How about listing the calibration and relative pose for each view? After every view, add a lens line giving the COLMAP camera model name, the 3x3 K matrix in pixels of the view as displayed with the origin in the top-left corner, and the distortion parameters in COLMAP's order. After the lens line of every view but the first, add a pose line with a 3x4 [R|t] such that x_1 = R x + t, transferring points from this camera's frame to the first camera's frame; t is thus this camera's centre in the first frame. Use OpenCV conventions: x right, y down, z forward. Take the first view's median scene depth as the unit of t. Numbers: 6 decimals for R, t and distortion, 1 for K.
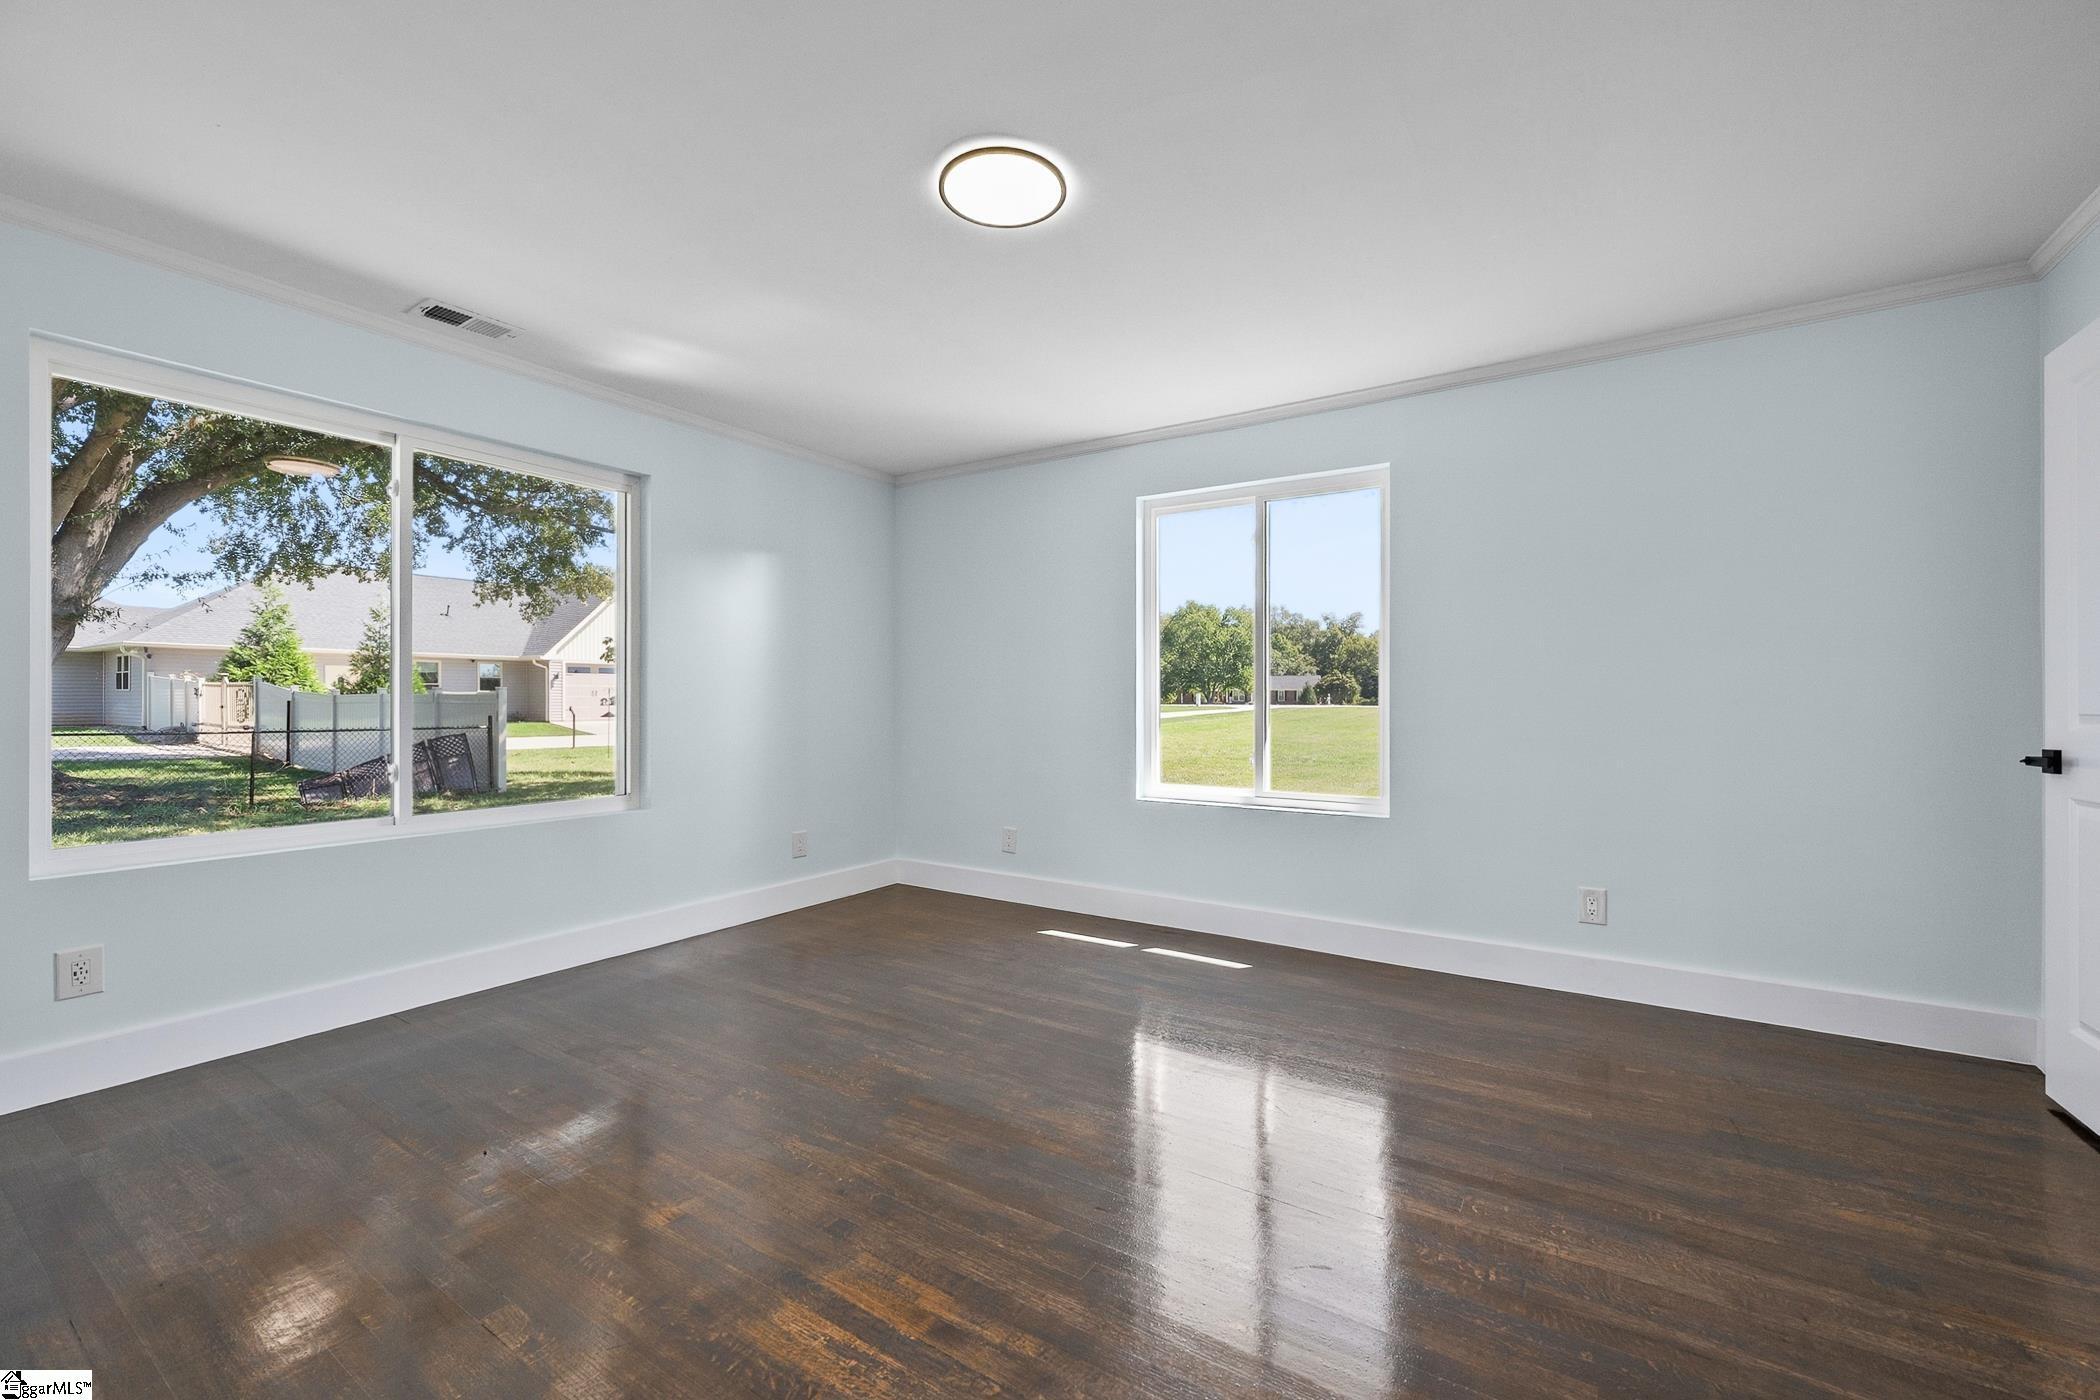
lens RADIAL K [[824.7, 0, 1050.7], [0, 824.7, 695.4], [0, 0, 1]] dist [-0.000995, -0.000064]
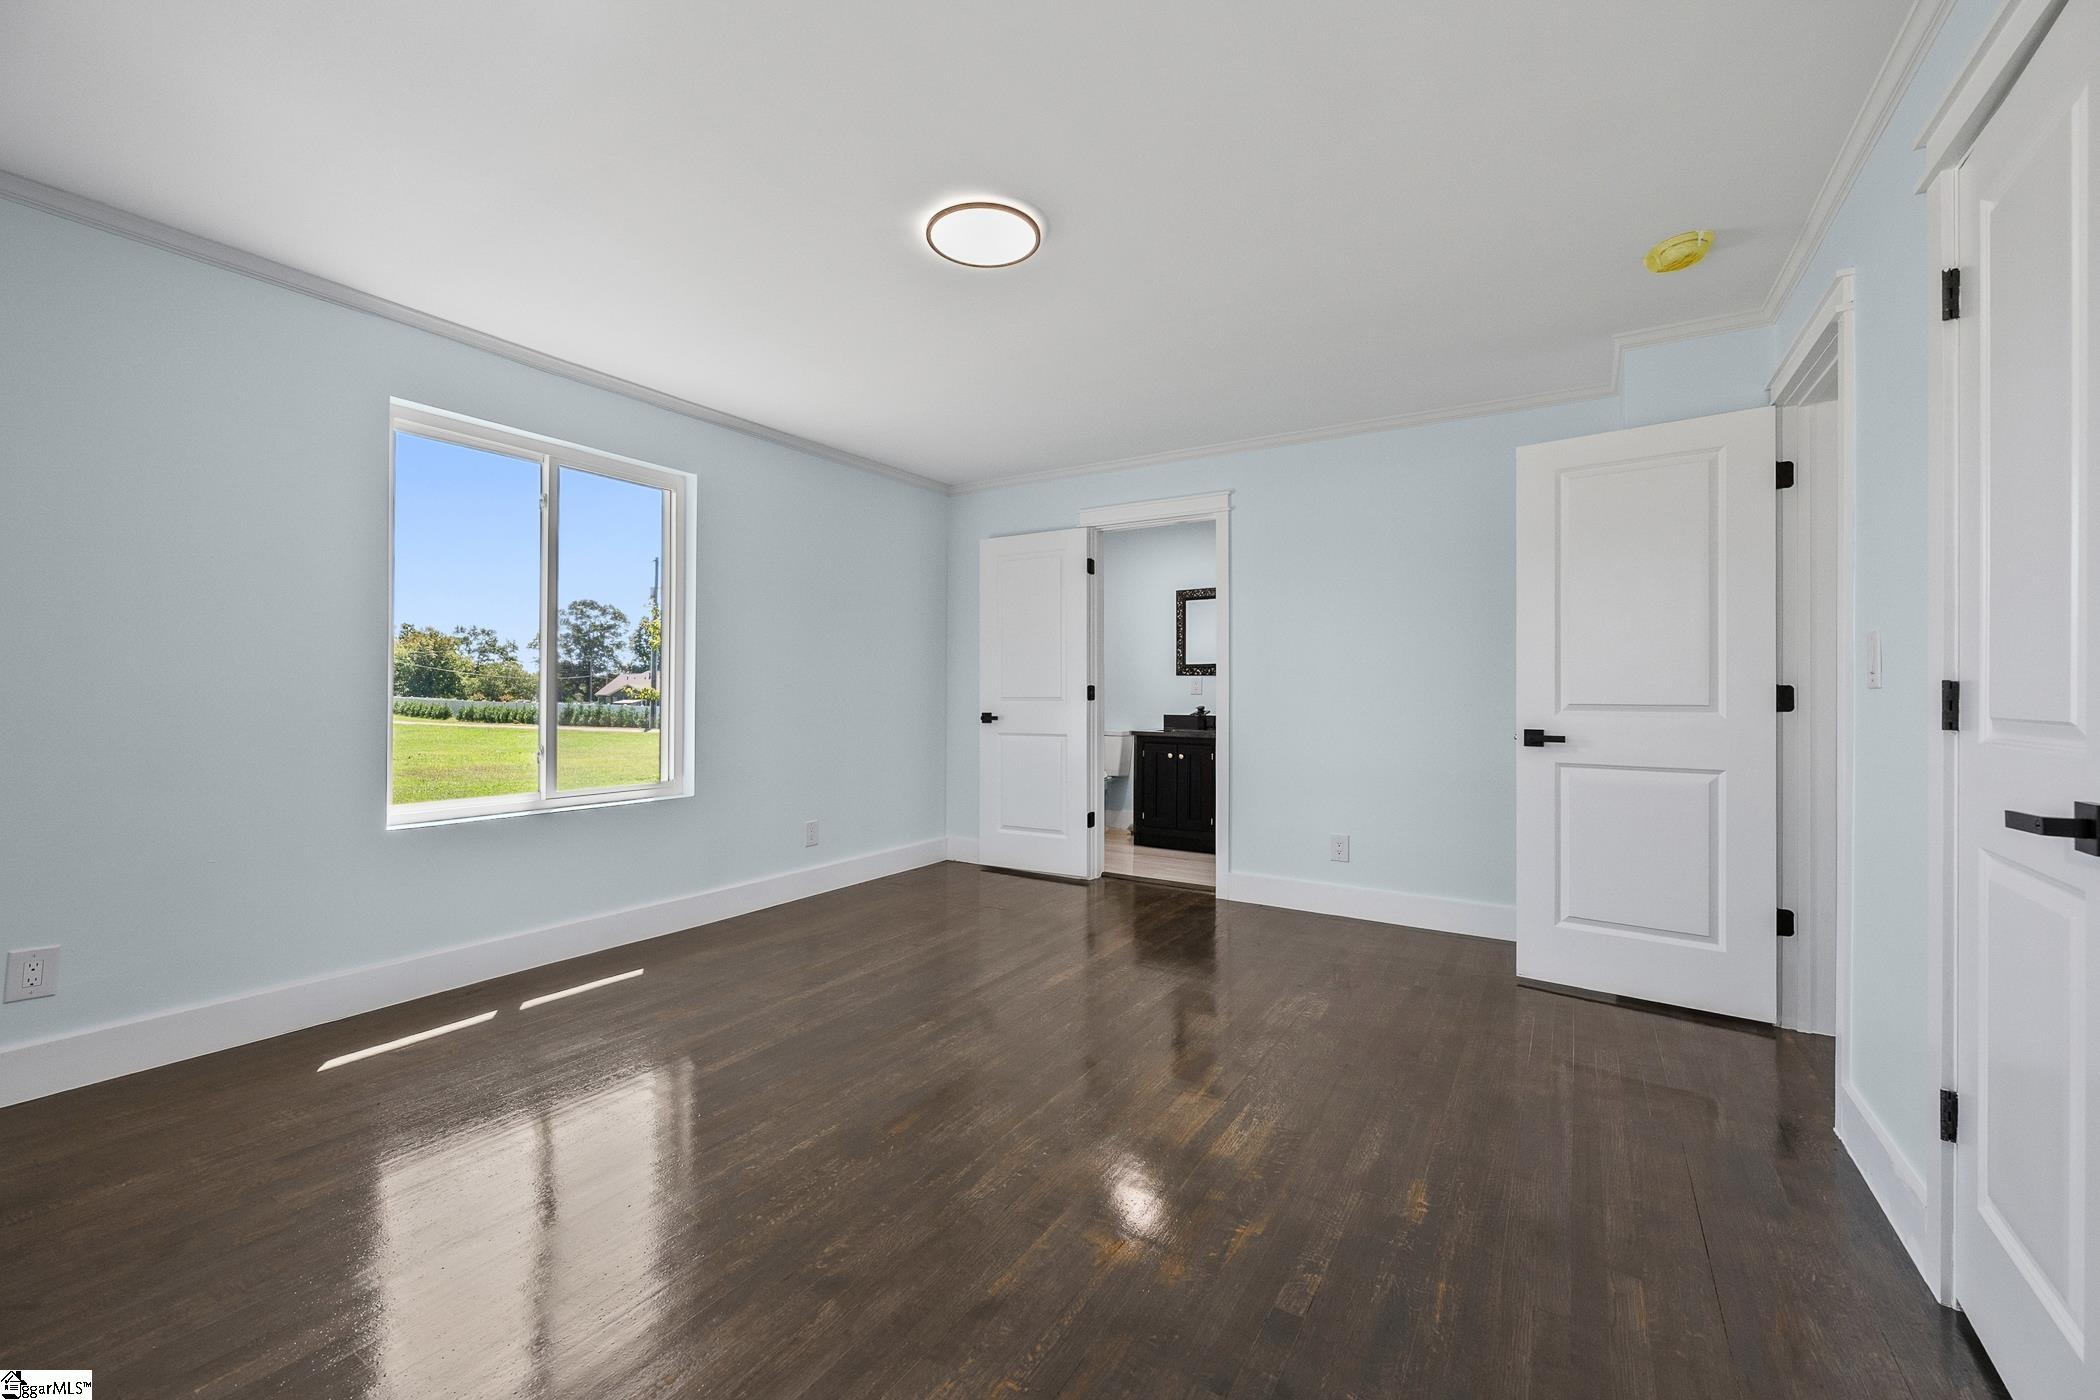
lens RADIAL K [[824.2, 0, 1019.4], [0, 824.2, 691.6], [0, 0, 1]] dist [0.000670, 0.000057]
pose [[0.027920, -0.001893, 0.999608, -0.685592], [-0.012653, 0.999917, 0.002247, 0.000146], [-0.999530, -0.012711, 0.027894, 0.533574]]
